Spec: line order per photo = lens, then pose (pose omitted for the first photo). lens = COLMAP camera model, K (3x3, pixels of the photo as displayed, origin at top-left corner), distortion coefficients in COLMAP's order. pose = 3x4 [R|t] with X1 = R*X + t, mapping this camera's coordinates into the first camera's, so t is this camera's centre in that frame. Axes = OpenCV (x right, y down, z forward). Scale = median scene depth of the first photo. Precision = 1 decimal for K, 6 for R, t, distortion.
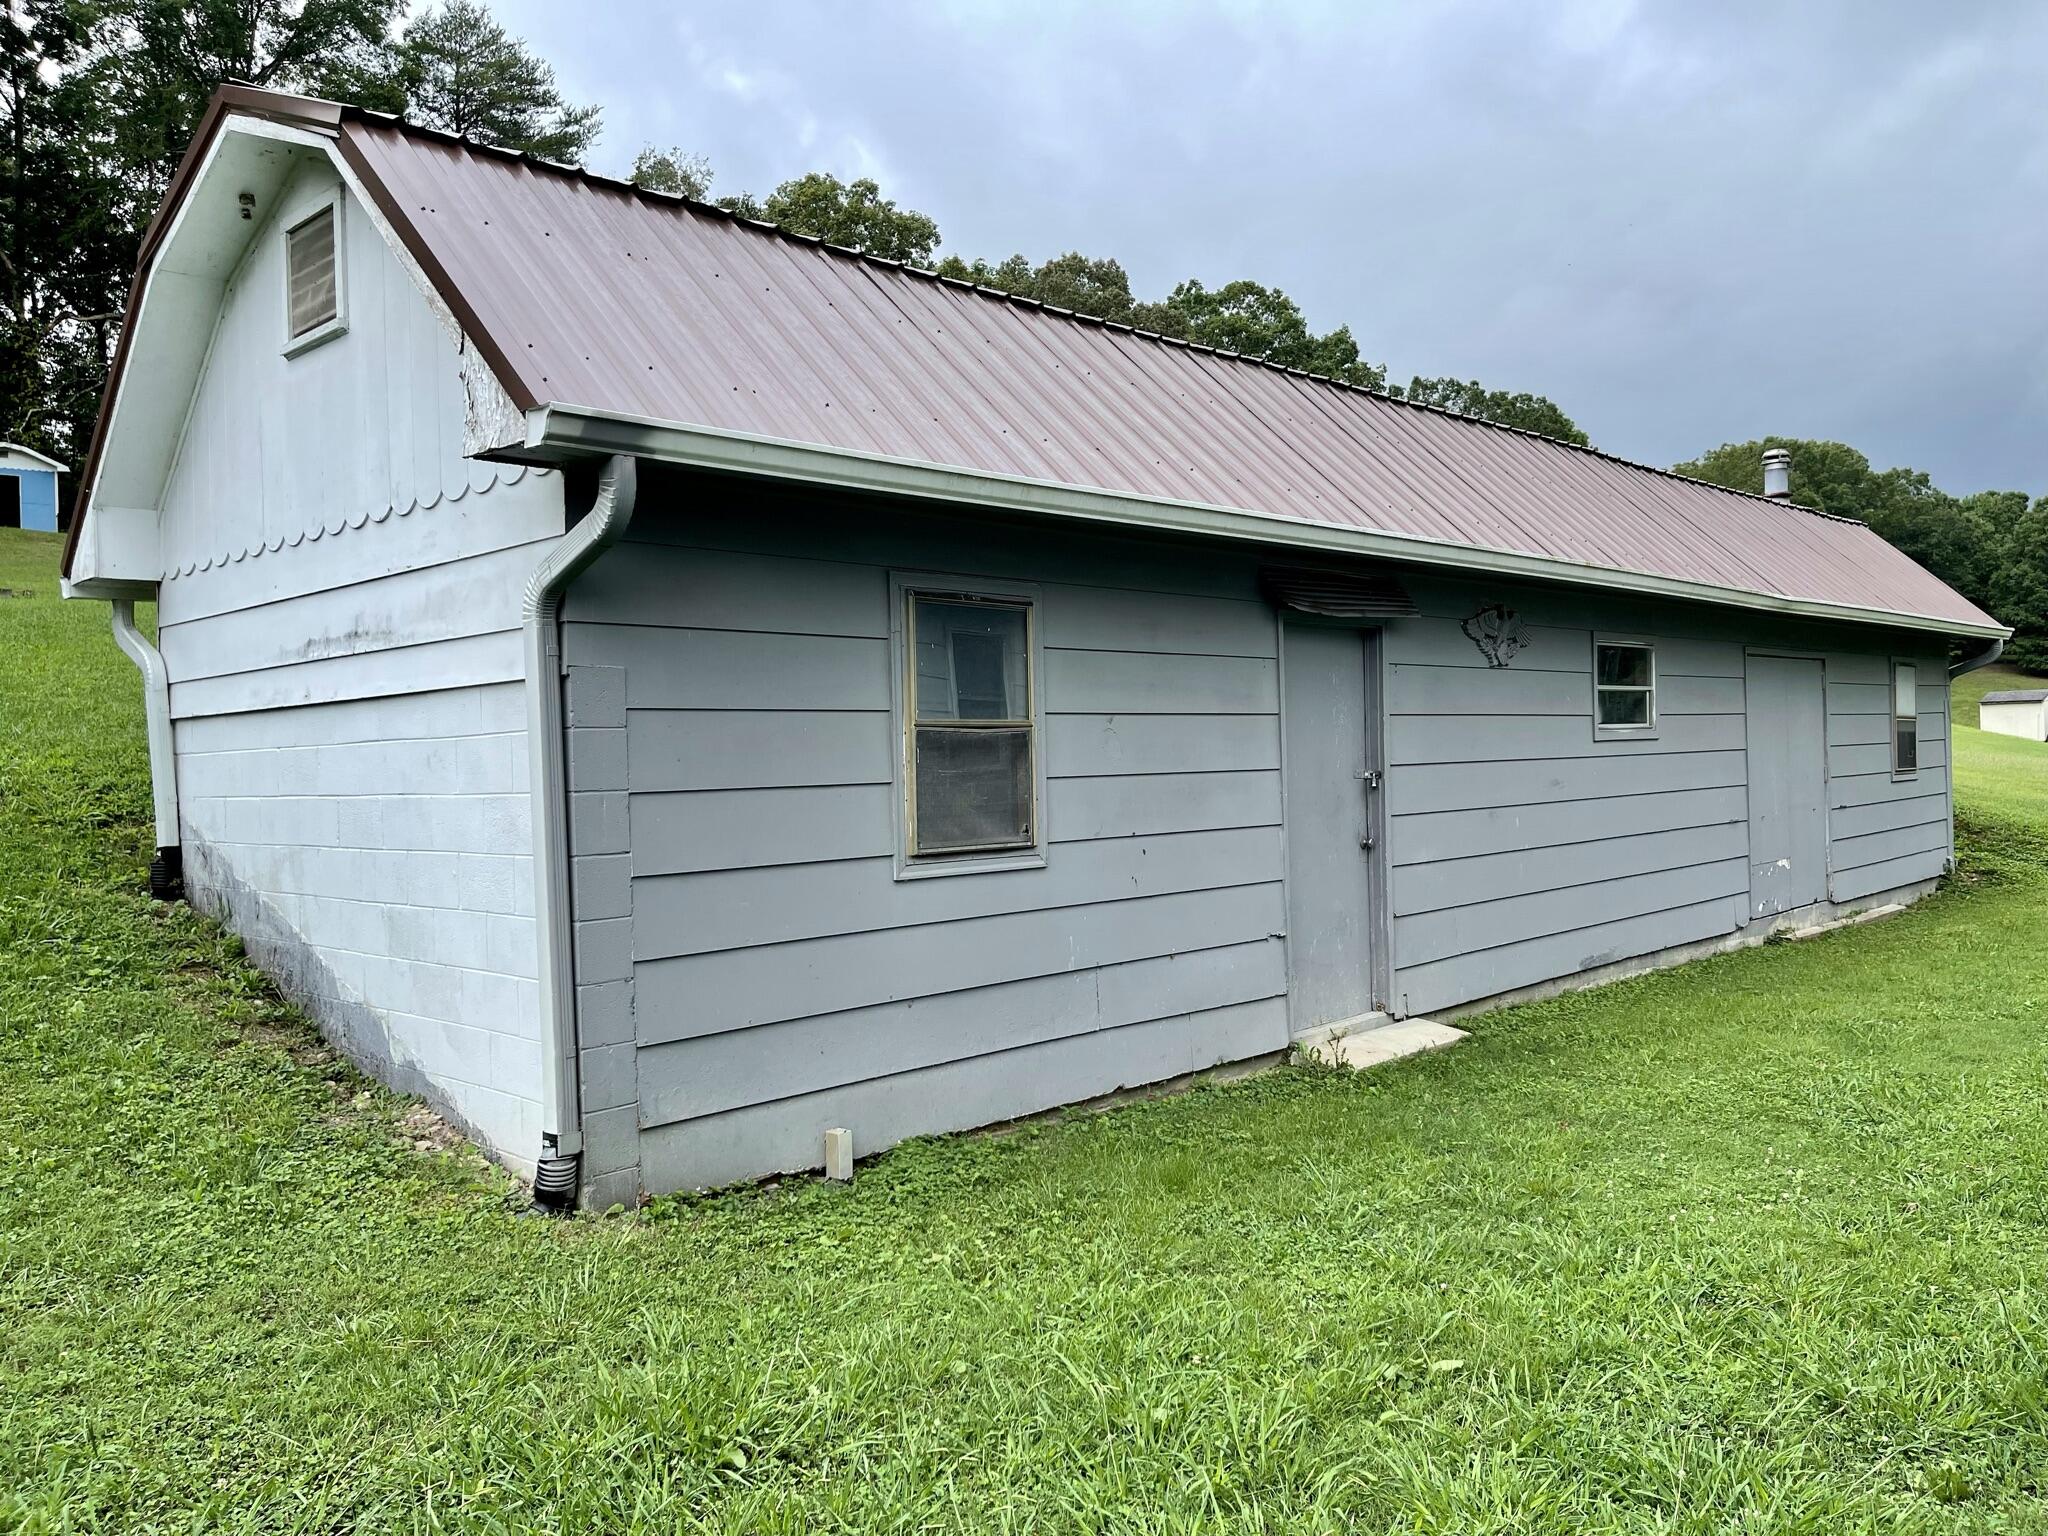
lens RADIAL K [[1572.3, 0, 1044.3], [0, 1572.3, 762.0], [0, 0, 1]] dist [0.082001, -0.104790]
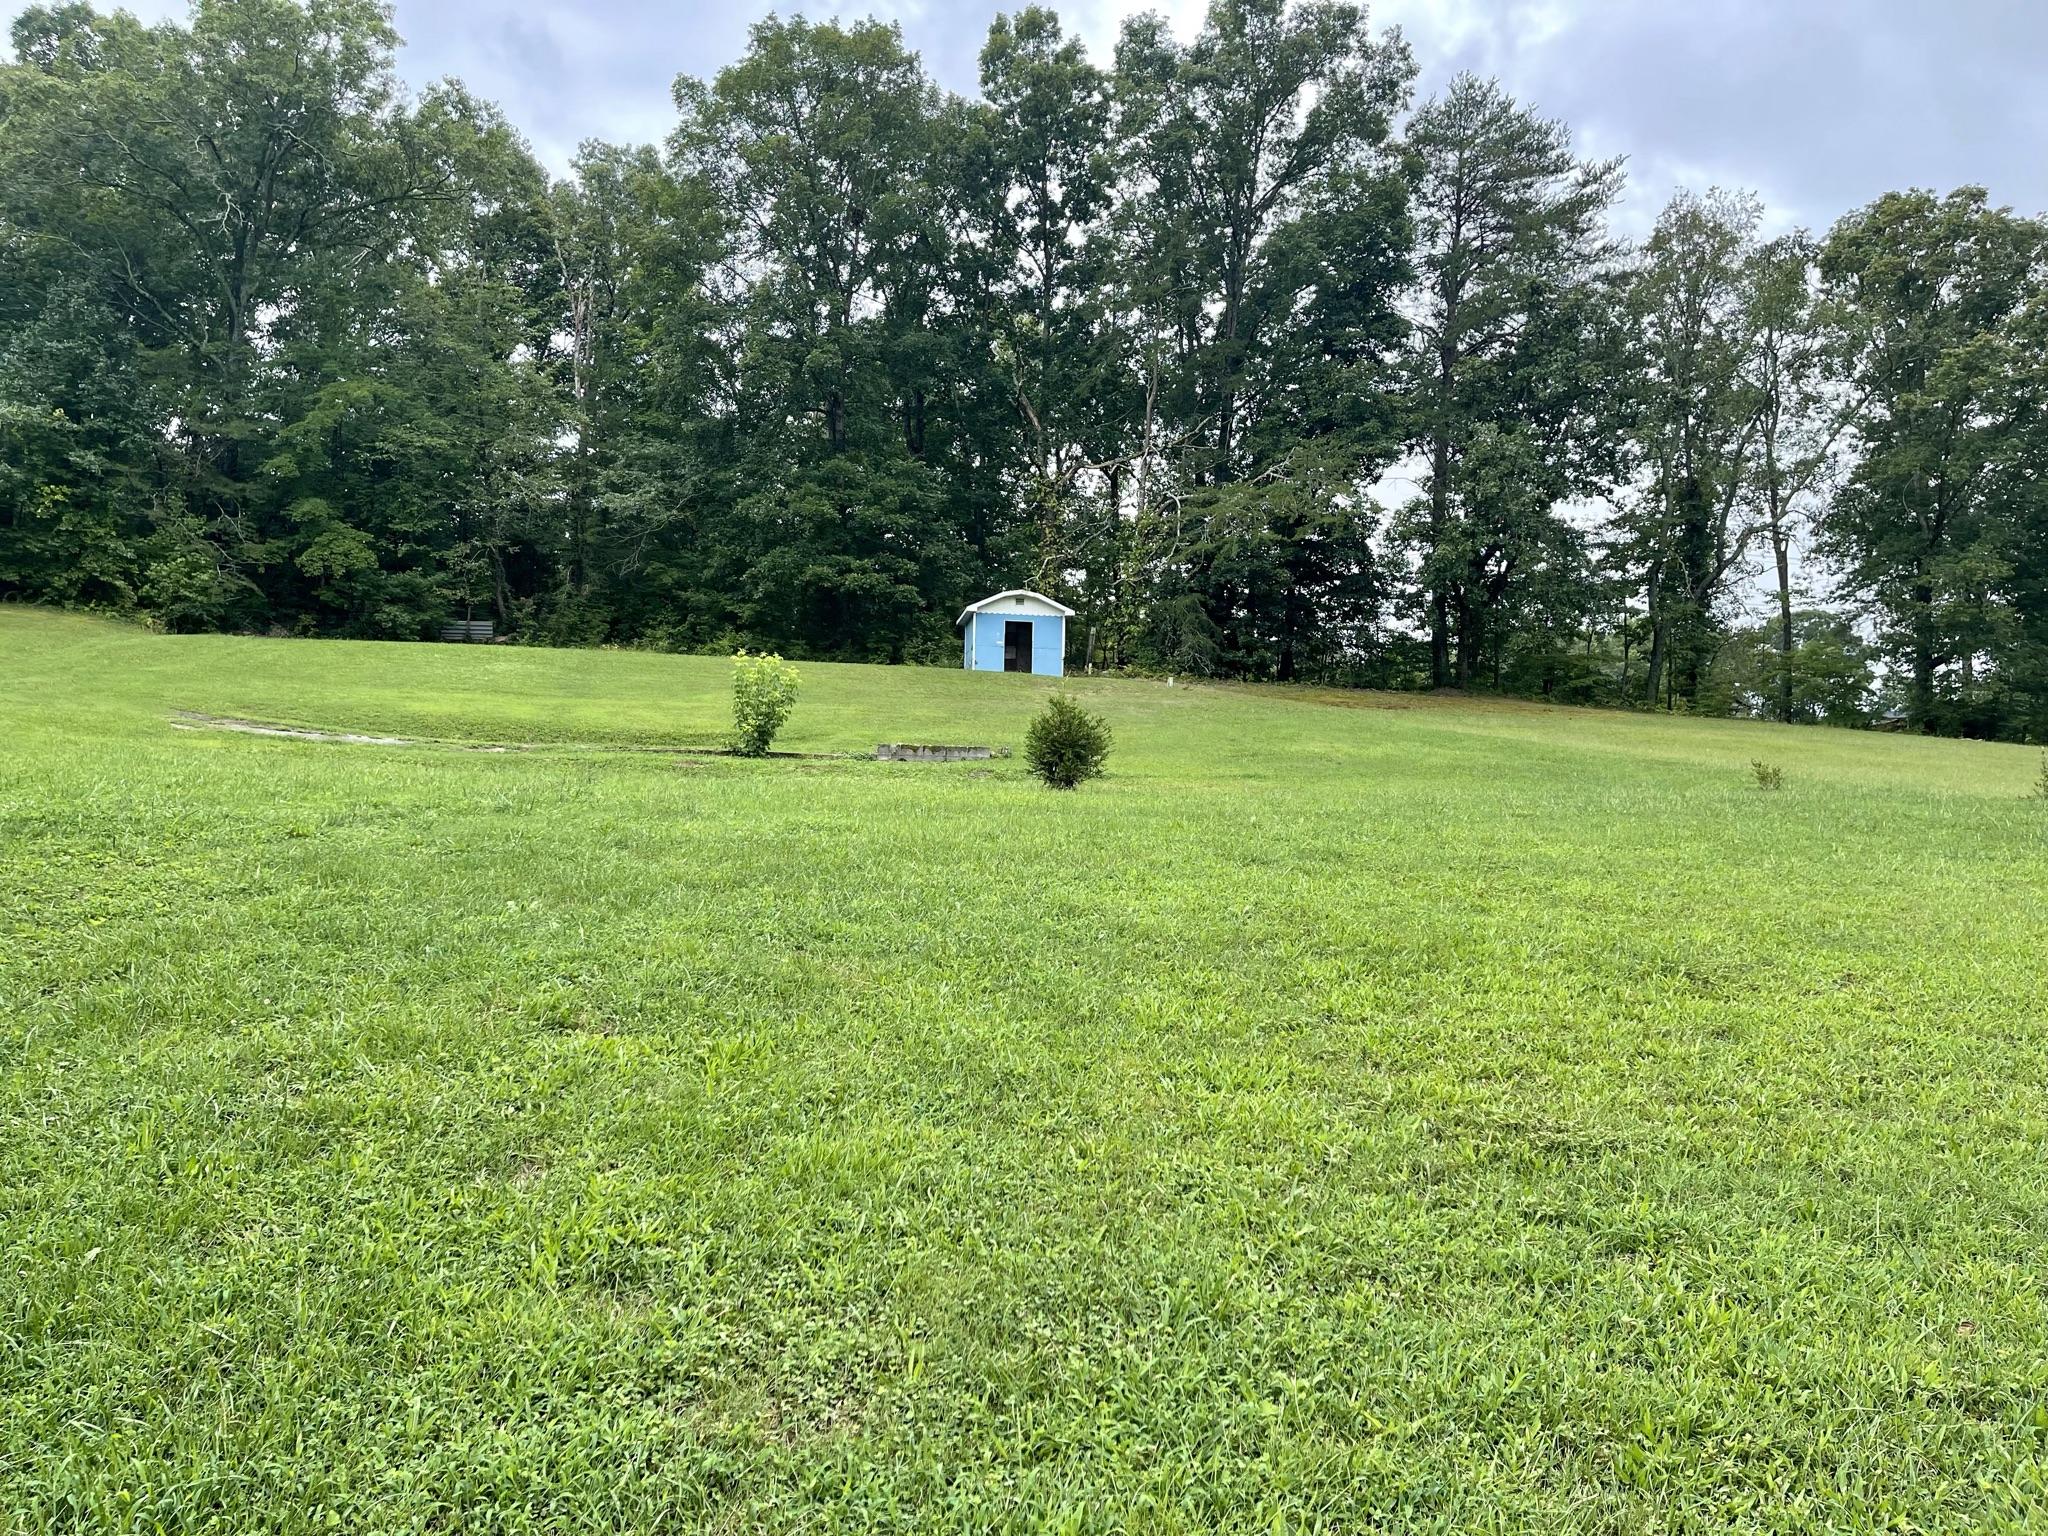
lens RADIAL K [[1572.3, 0, 1044.3], [0, 1572.3, 762.0], [0, 0, 1]] dist [0.082001, -0.104790]
pose [[0.834490, 0.001290, -0.551021, -0.150128], [-0.044567, 0.996879, -0.065161, -0.045171], [0.549217, 0.078934, 0.831943, 0.327743]]
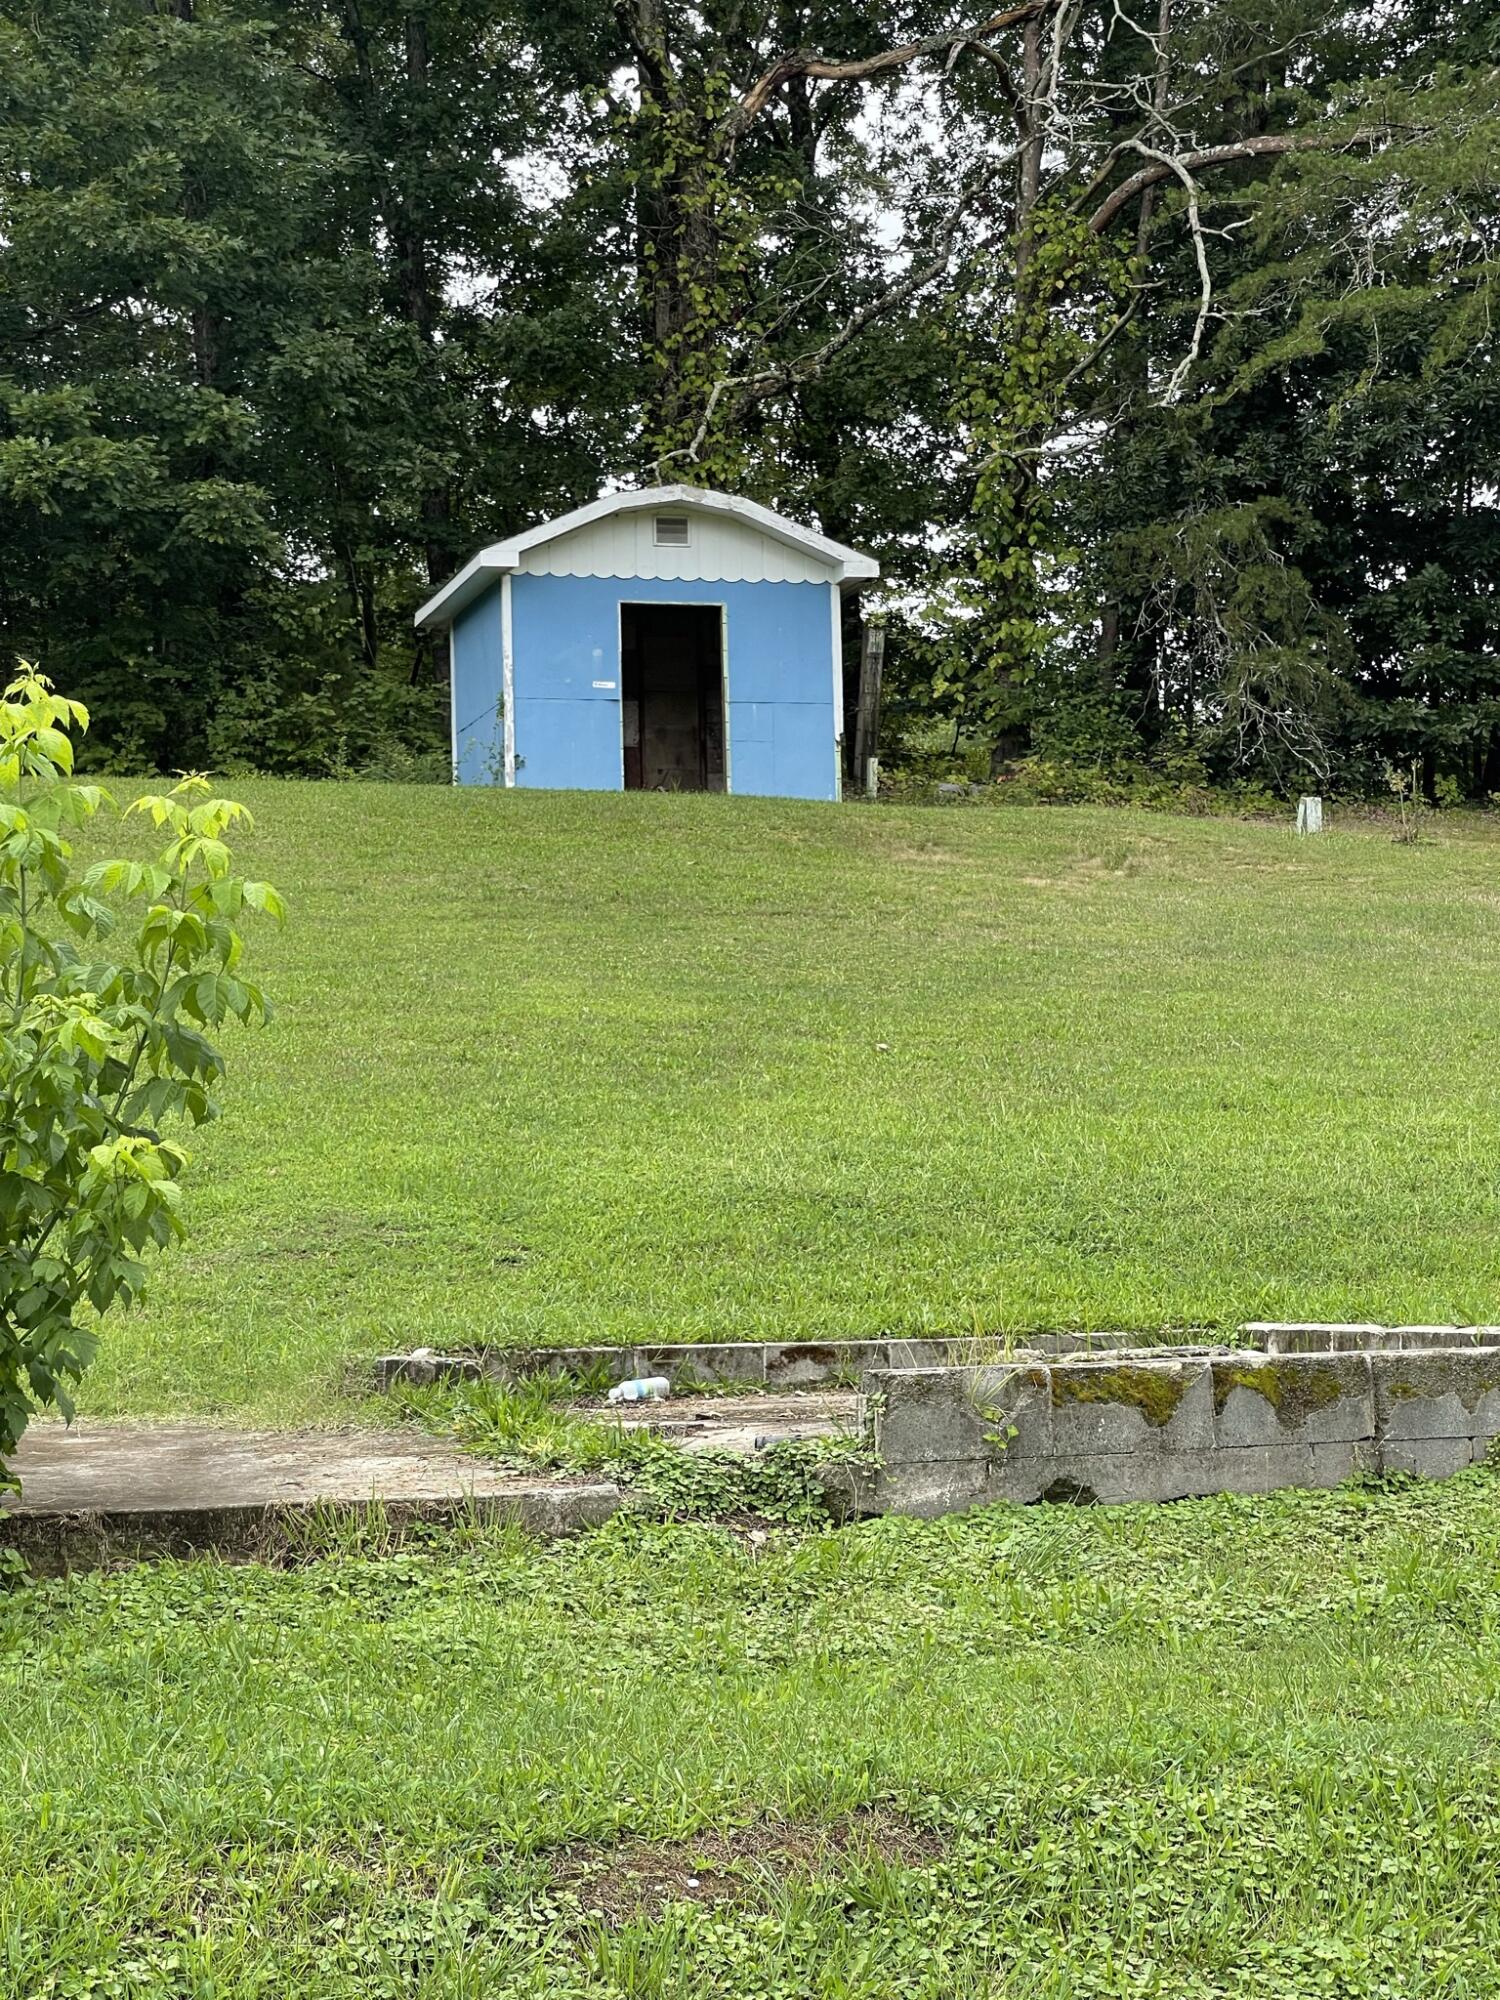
lens RADIAL K [[3818.9, 0, 750.0], [0, 3818.9, 1000.0], [0, 0, 1]] dist [0.013749, 0.115788]
pose [[0.891237, -0.027113, -0.452726, -0.672737], [-0.003619, 0.997755, -0.066878, -0.132207], [0.453523, 0.061243, 0.889138, 0.832497]]
